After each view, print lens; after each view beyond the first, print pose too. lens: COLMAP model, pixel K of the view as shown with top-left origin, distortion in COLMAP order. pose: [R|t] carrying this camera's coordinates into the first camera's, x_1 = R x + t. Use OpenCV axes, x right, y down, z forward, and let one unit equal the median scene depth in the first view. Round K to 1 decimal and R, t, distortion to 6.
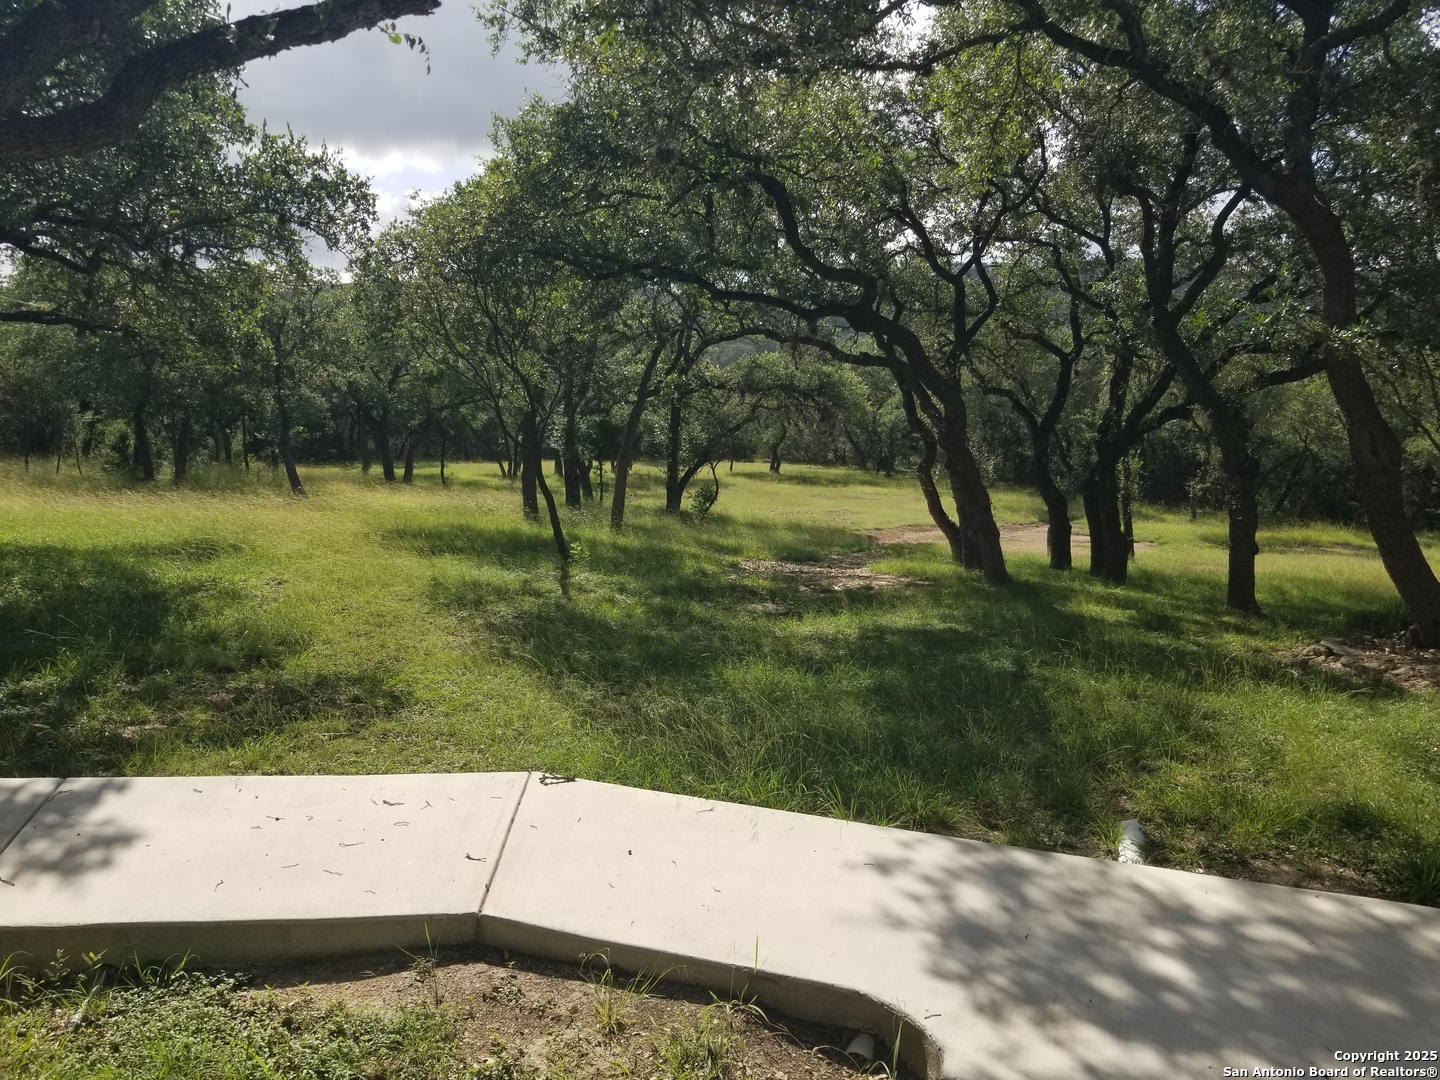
lens RADIAL K [[1101.6, 0, 721.5], [0, 1101.6, 550.1], [0, 0, 1]] dist [0.065148, -0.012745]
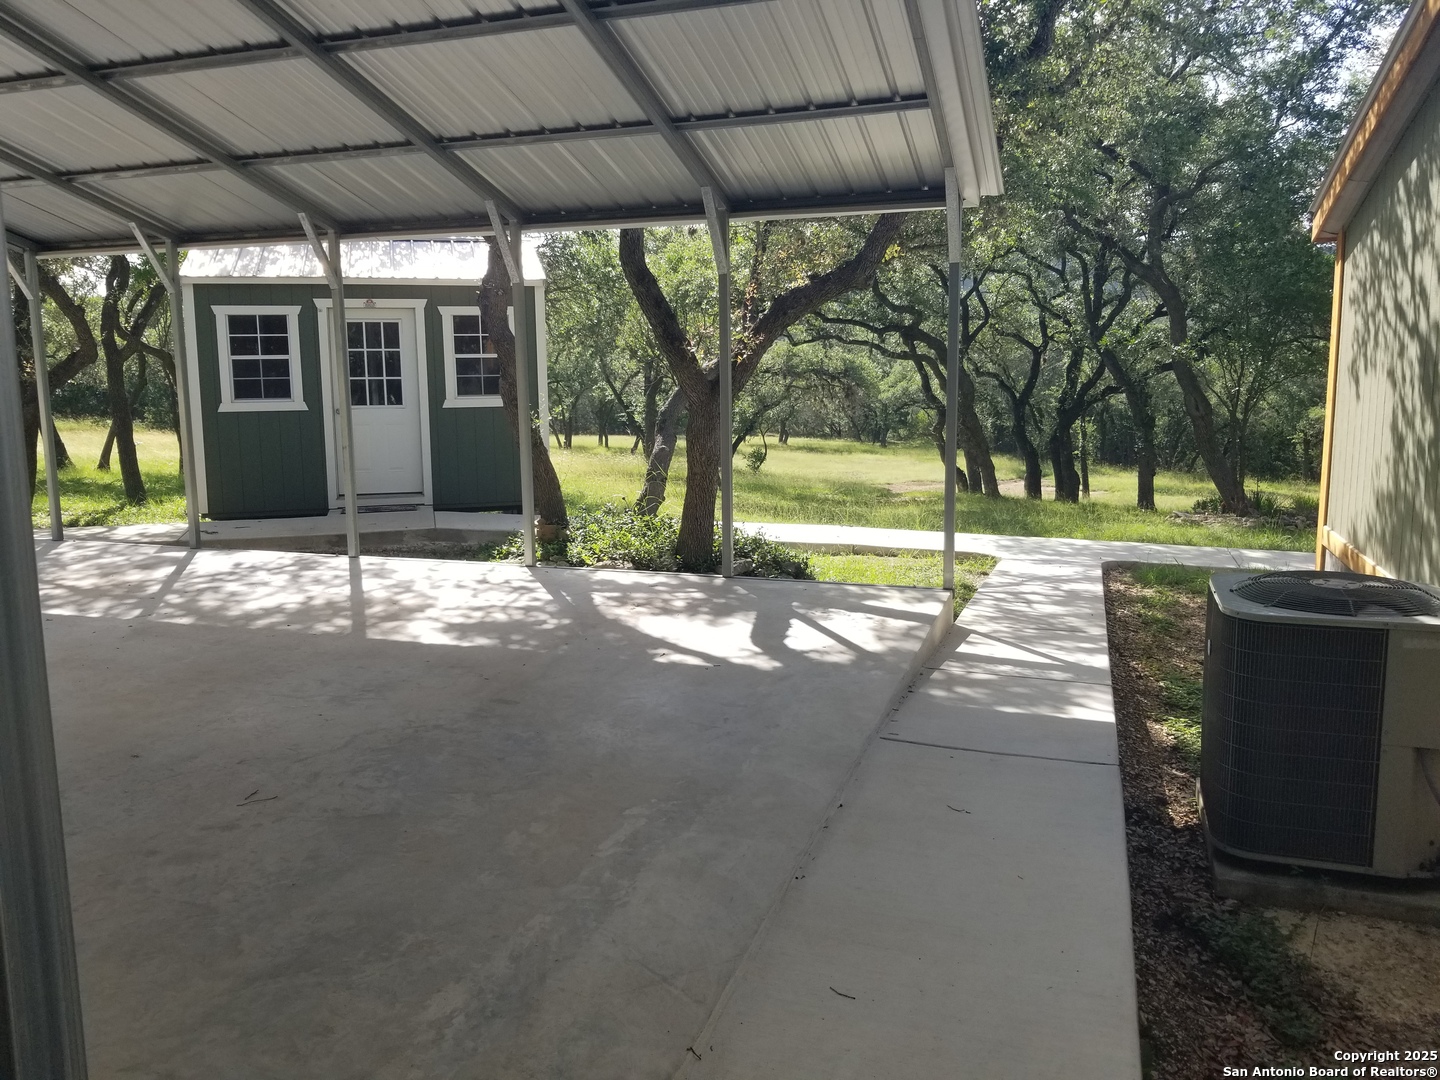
lens RADIAL K [[1101.6, 0, 719.1], [0, 1101.6, 531.1], [0, 0, 1]] dist [0.065148, -0.012745]
pose [[0.999756, -0.011282, 0.019016, -0.103648], [0.011252, 0.999935, 0.001716, 0.041606], [-0.019034, -0.001502, 0.999818, -0.339440]]
